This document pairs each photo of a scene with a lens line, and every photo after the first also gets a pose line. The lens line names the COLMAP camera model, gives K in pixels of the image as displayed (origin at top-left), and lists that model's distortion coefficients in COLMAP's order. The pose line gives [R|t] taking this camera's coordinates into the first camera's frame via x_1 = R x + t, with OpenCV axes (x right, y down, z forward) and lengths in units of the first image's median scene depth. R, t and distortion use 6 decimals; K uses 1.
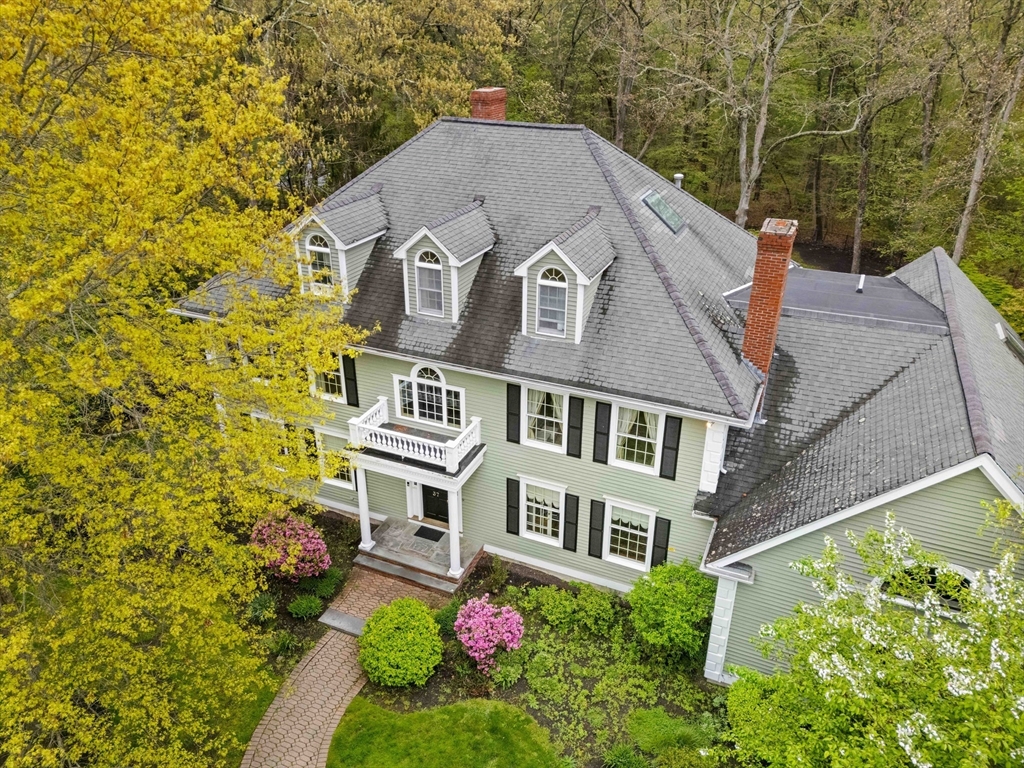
lens RADIAL K [[723.8, 0, 511.1], [0, 723.8, 379.4], [0, 0, 1]] dist [0.077376, -0.083451]
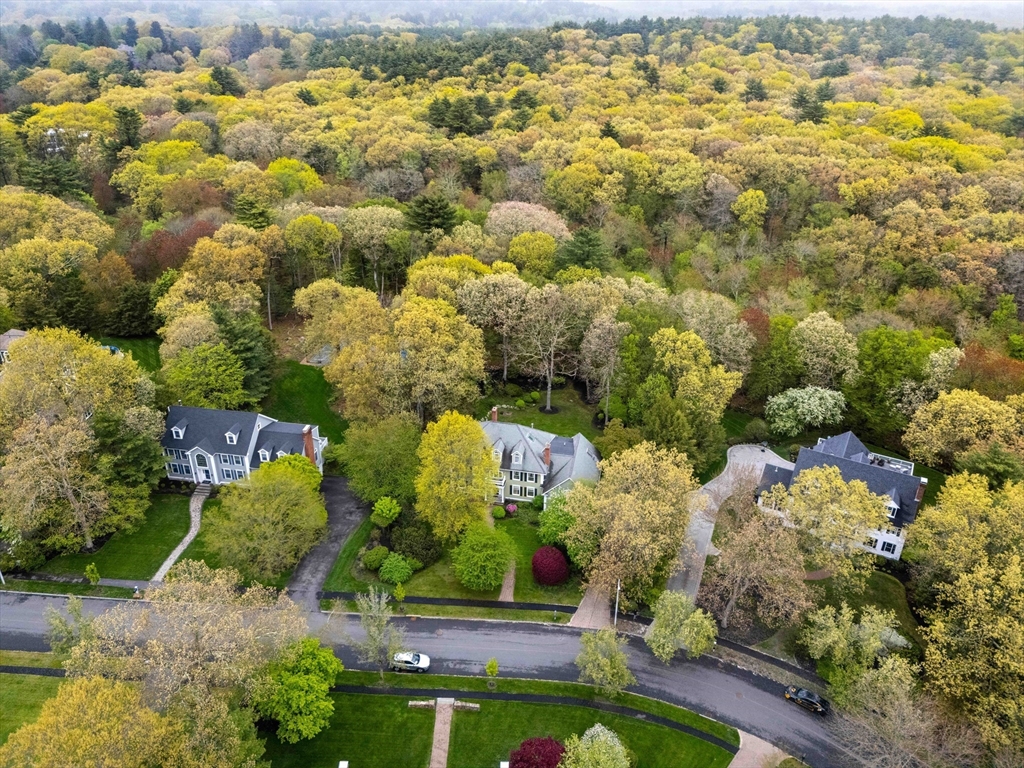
lens RADIAL K [[723.8, 0, 511.1], [0, 723.8, 379.4], [0, 0, 1]] dist [0.077376, -0.083451]
pose [[0.978559, -0.095195, 0.182648, -1.095205], [0.091013, 0.995362, 0.031164, -1.001225], [-0.184767, -0.013872, 0.982684, -5.300661]]
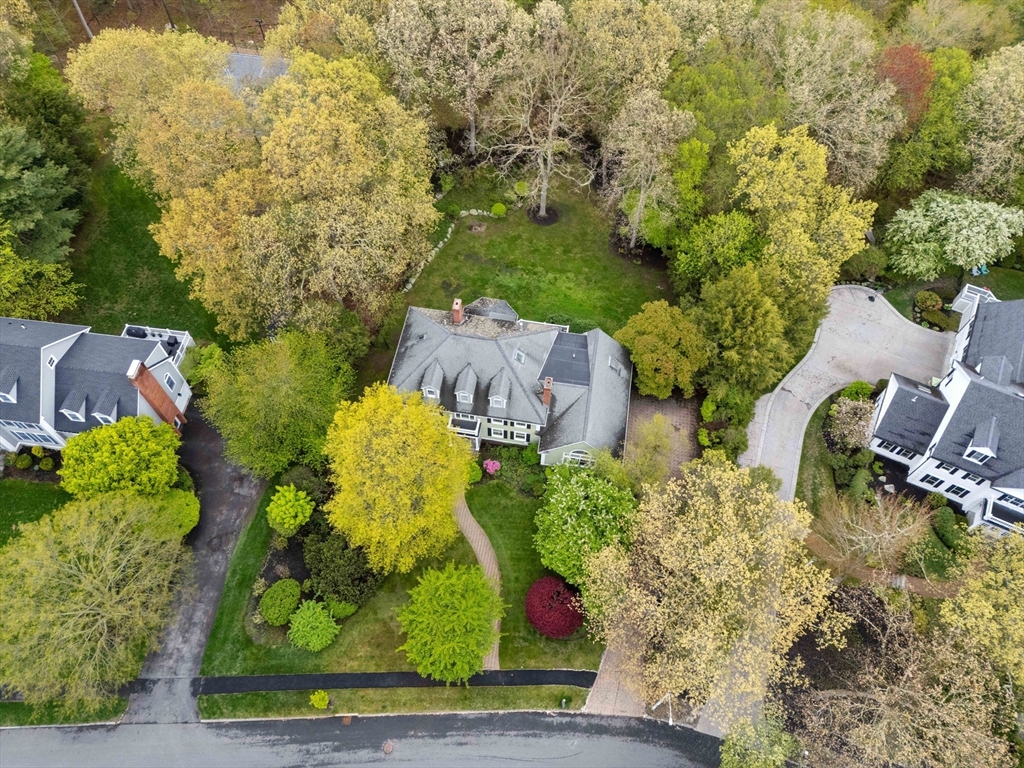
lens RADIAL K [[723.8, 0, 511.1], [0, 723.8, 379.4], [0, 0, 1]] dist [0.077376, -0.083451]
pose [[0.970020, -0.208452, 0.124934, -0.335579], [0.109639, 0.834158, 0.540518, -2.300716], [-0.216887, -0.510616, 0.832004, -2.240320]]
